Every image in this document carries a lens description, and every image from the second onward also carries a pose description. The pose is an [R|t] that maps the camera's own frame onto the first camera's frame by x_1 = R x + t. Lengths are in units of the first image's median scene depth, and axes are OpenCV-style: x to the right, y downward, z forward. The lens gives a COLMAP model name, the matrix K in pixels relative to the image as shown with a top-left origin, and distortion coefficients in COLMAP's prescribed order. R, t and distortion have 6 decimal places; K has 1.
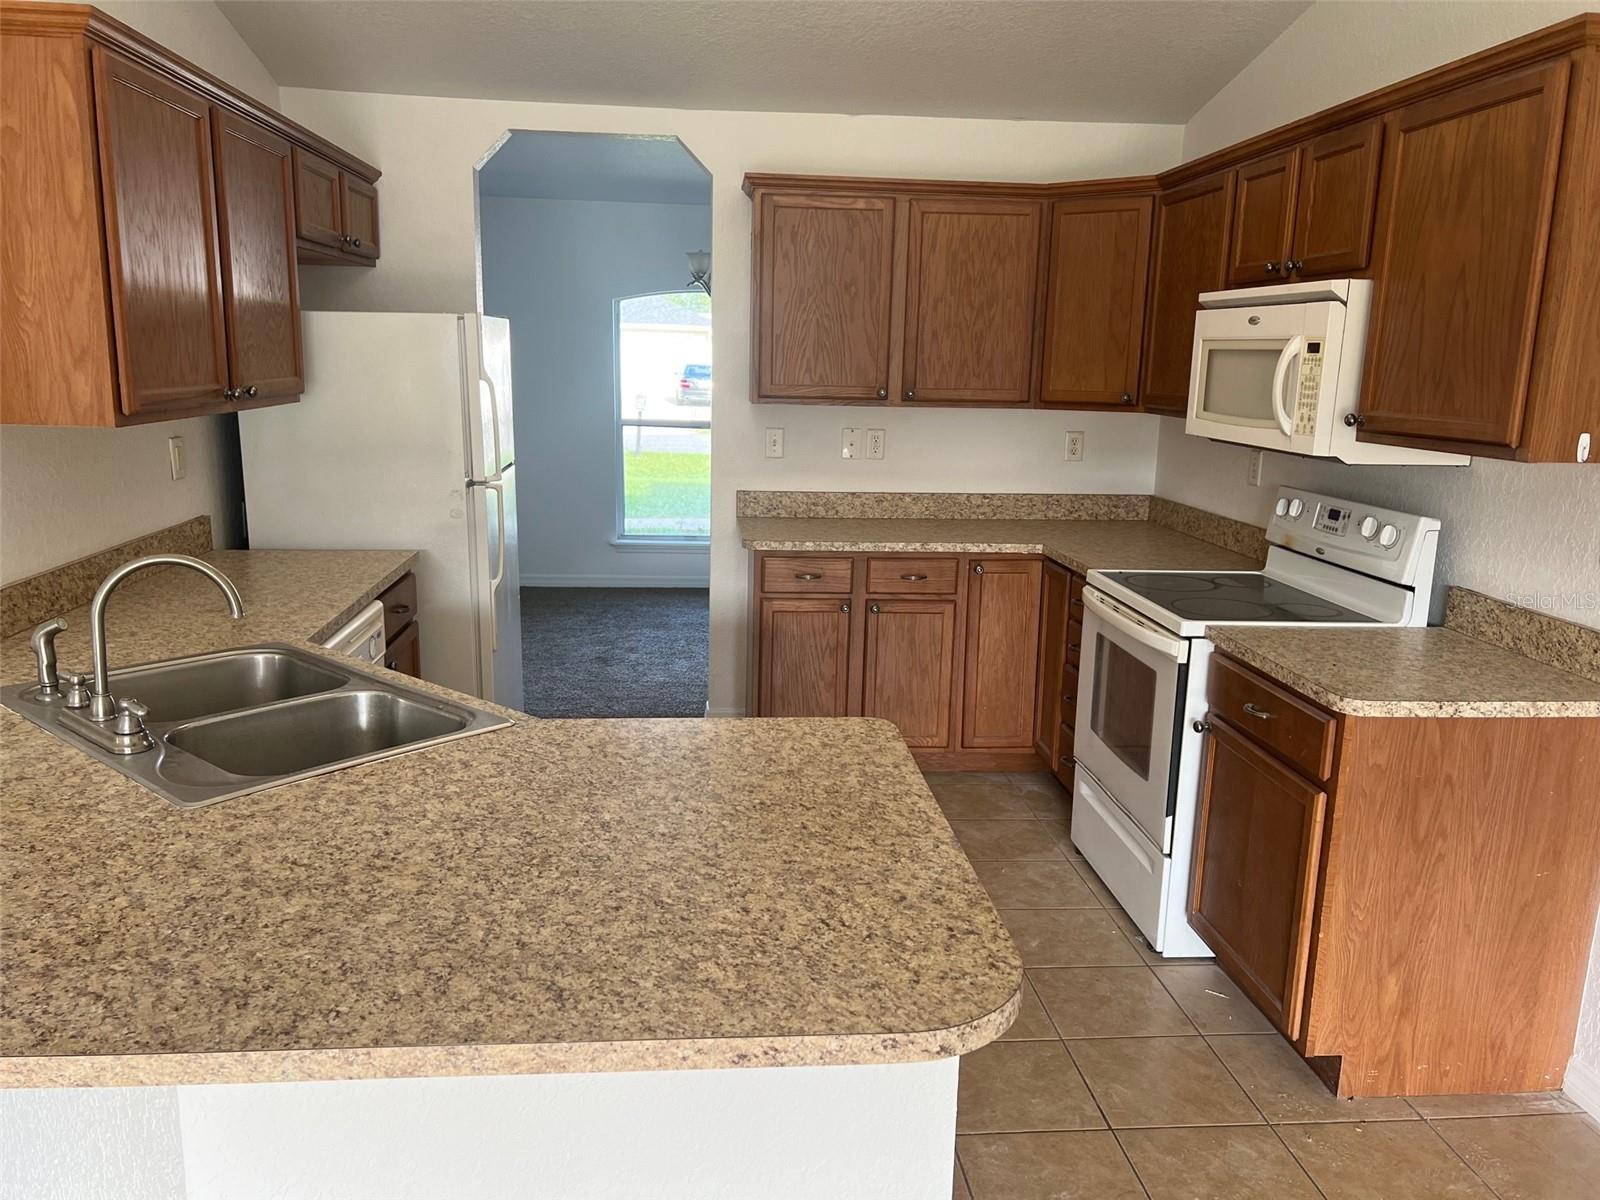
lens RADIAL K [[1206.9, 0, 794.9], [0, 1206.9, 608.2], [0, 0, 1]] dist [0.046883, -0.061583]
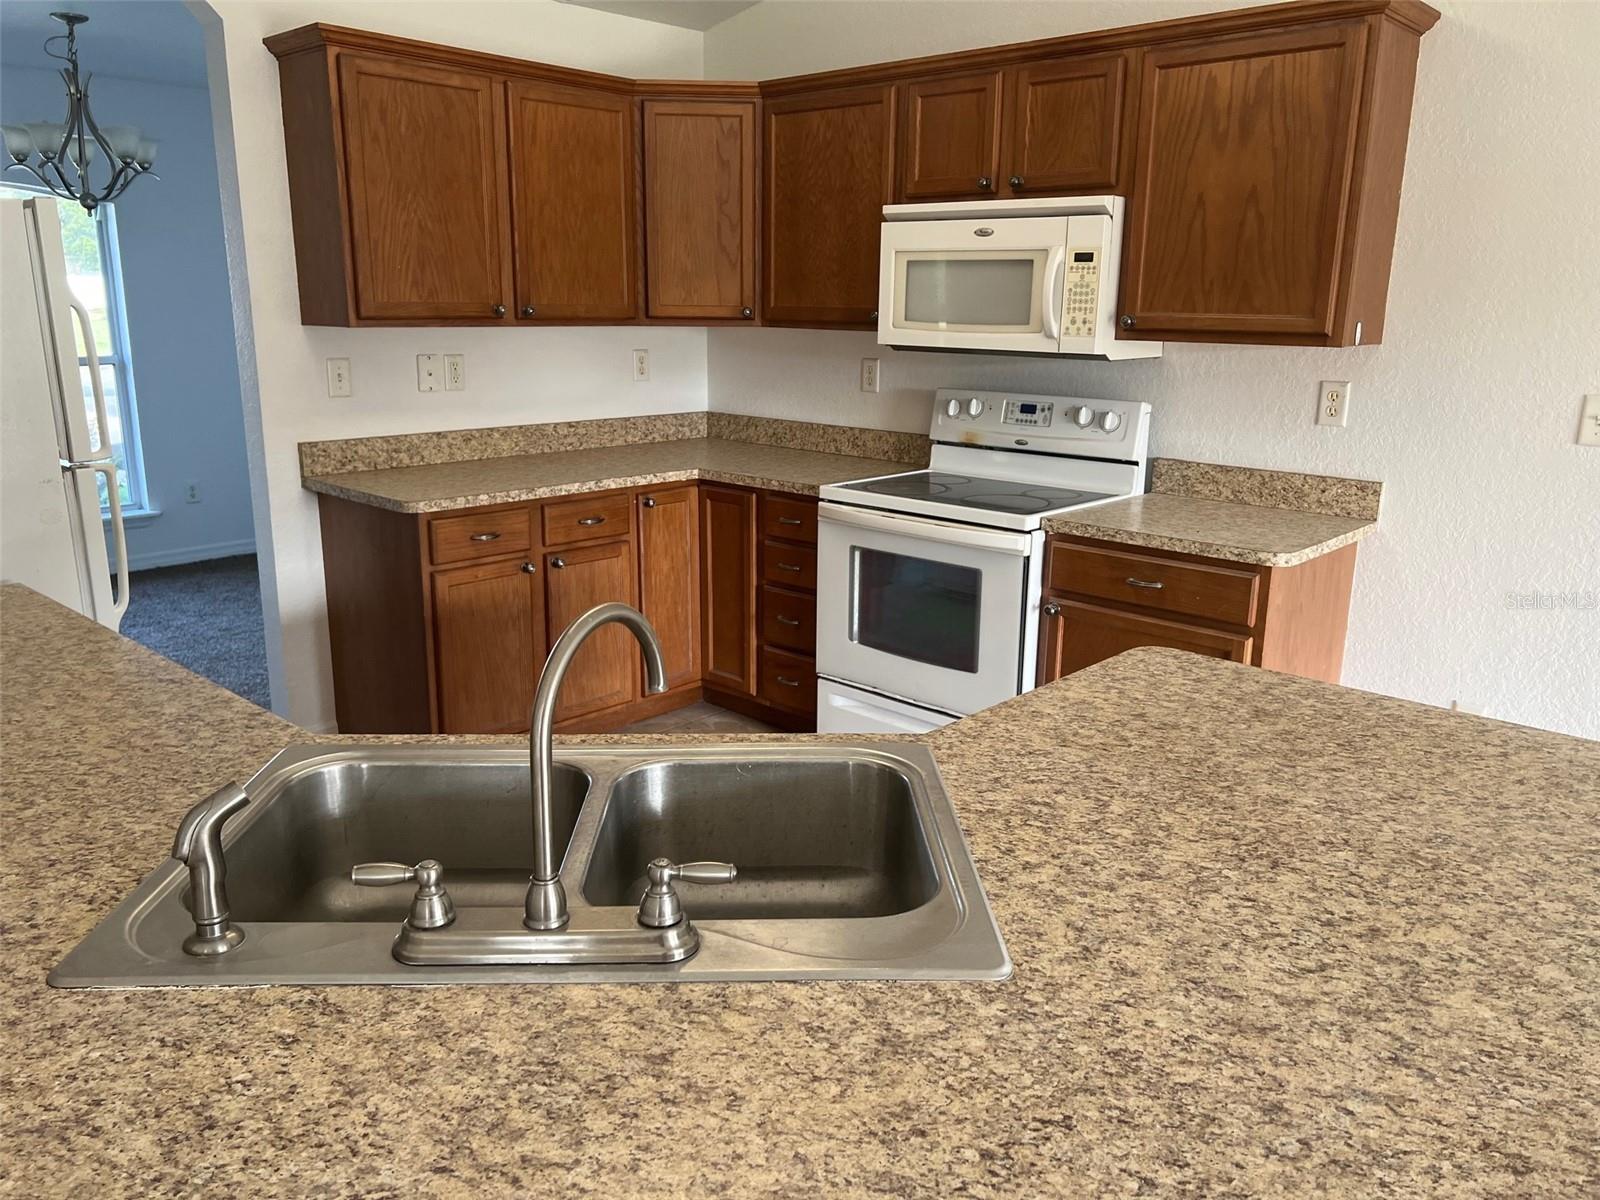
lens RADIAL K [[1206.9, 0, 803.2], [0, 1206.9, 589.9], [0, 0, 1]] dist [0.046883, -0.061583]
pose [[0.738166, -0.174660, 0.651616, -0.540155], [0.142286, 0.984484, 0.102698, -0.064288], [-0.659443, 0.016908, 0.751564, 0.335145]]
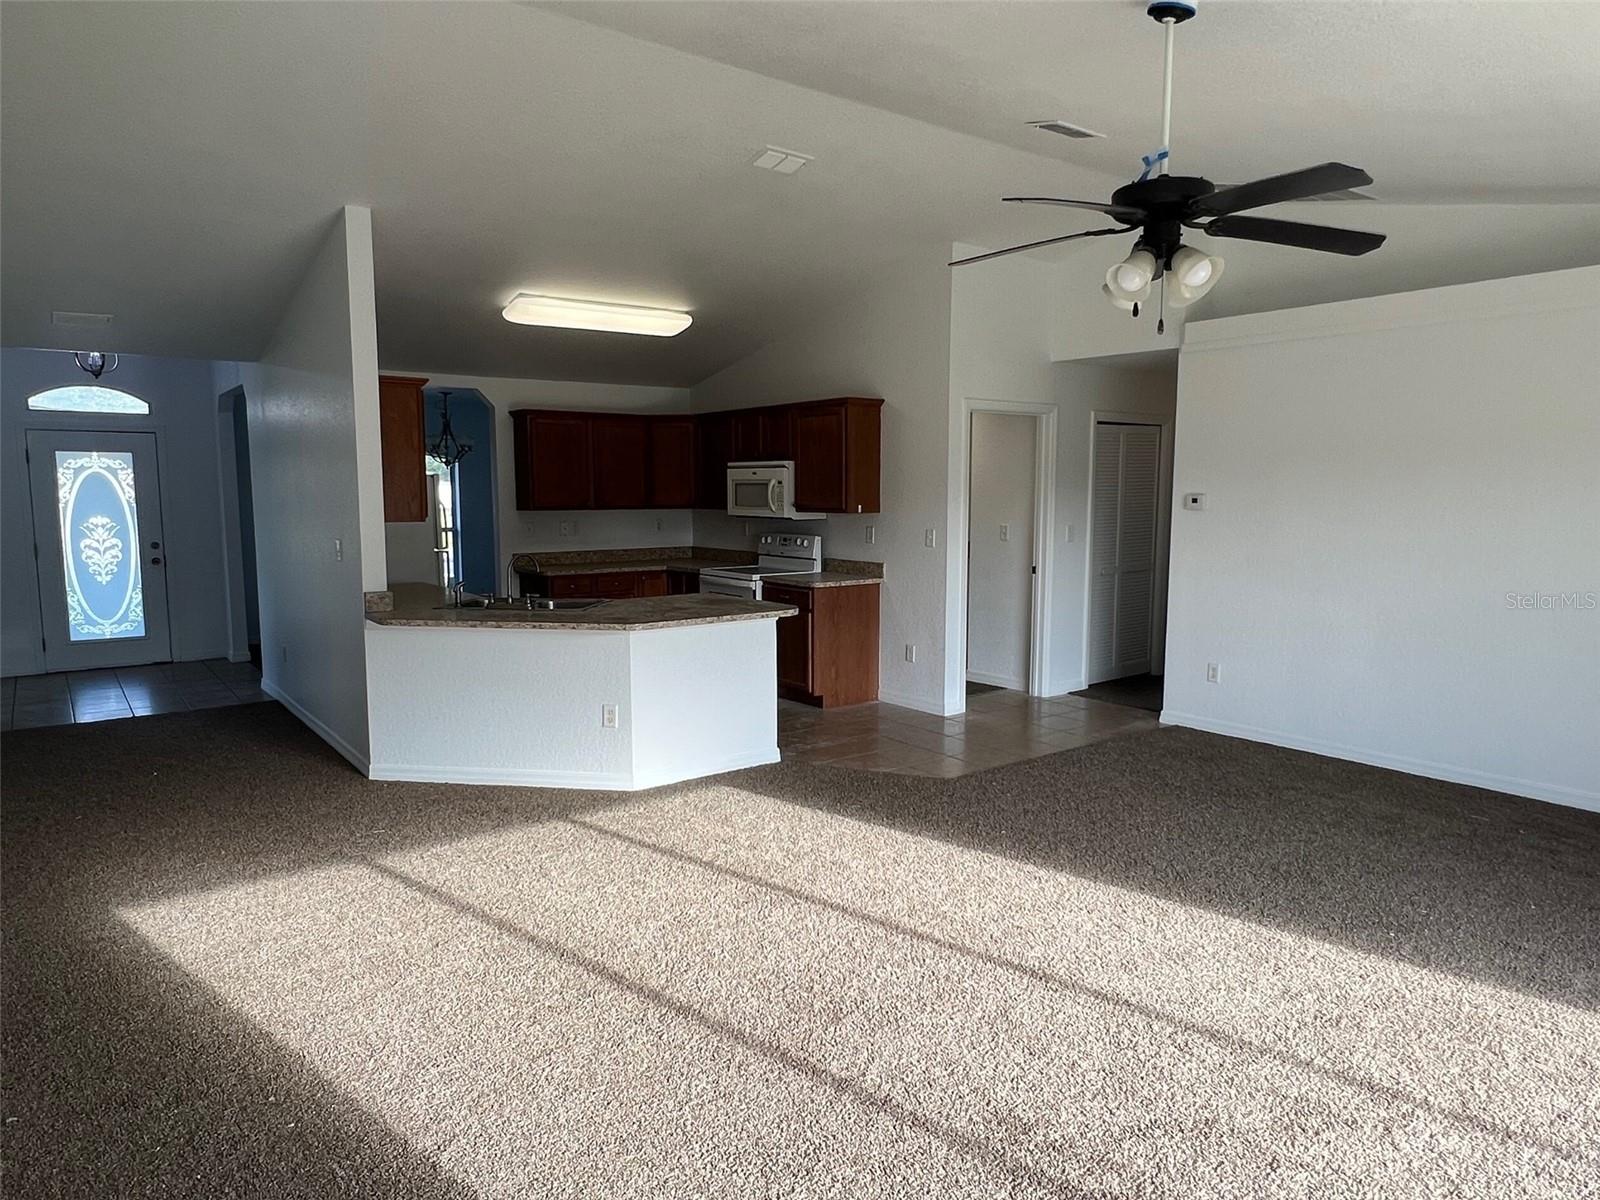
lens RADIAL K [[1022.2, 0, 793.6], [0, 1022.2, 608.9], [0, 0, 1]] dist [0.004427, -0.006495]
pose [[0.851273, -0.087439, 0.517387, -0.894633], [0.128480, 0.990737, -0.043957, 0.216145], [-0.508751, 0.103893, 0.854622, -1.171537]]
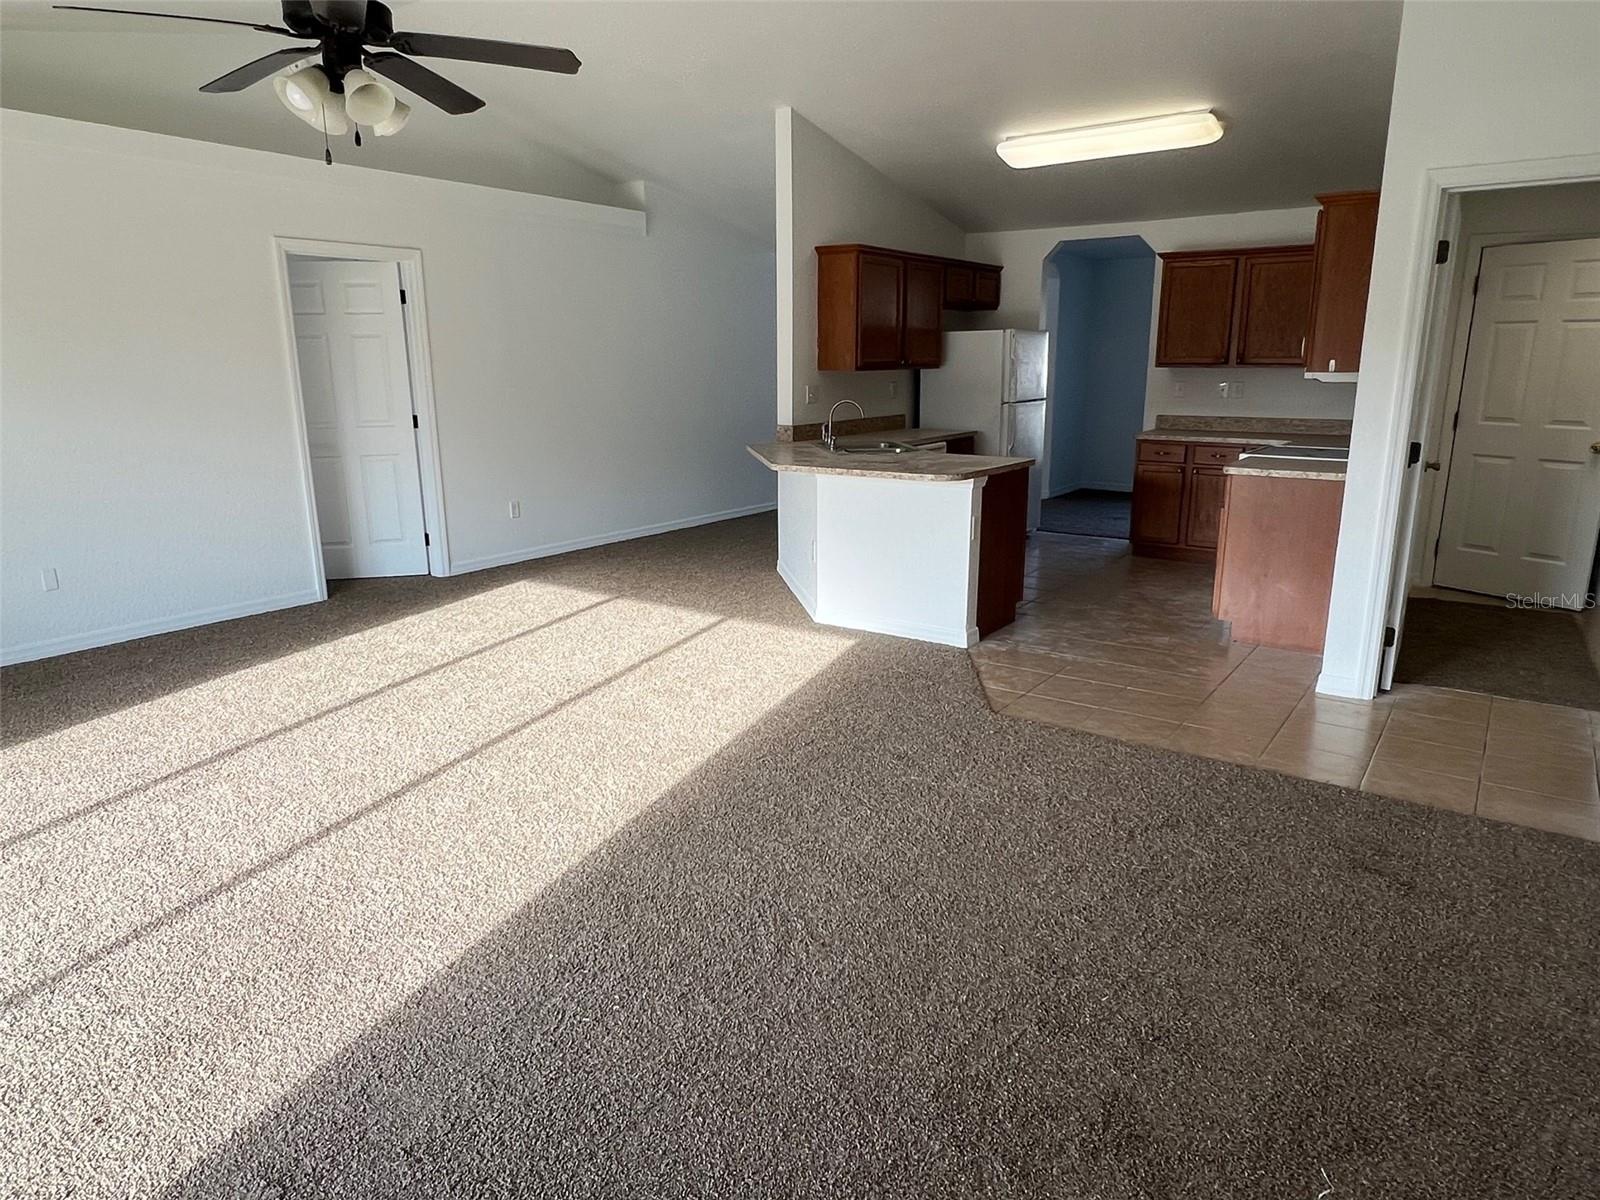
lens RADIAL K [[1022.2, 0, 791.4], [0, 1022.2, 604.9], [0, 0, 1]] dist [0.004427, -0.006495]
pose [[0.758079, 0.126528, -0.639771, 0.954560], [-0.111341, 0.991706, 0.064199, 0.263530], [0.642588, 0.022565, 0.765879, -0.993035]]
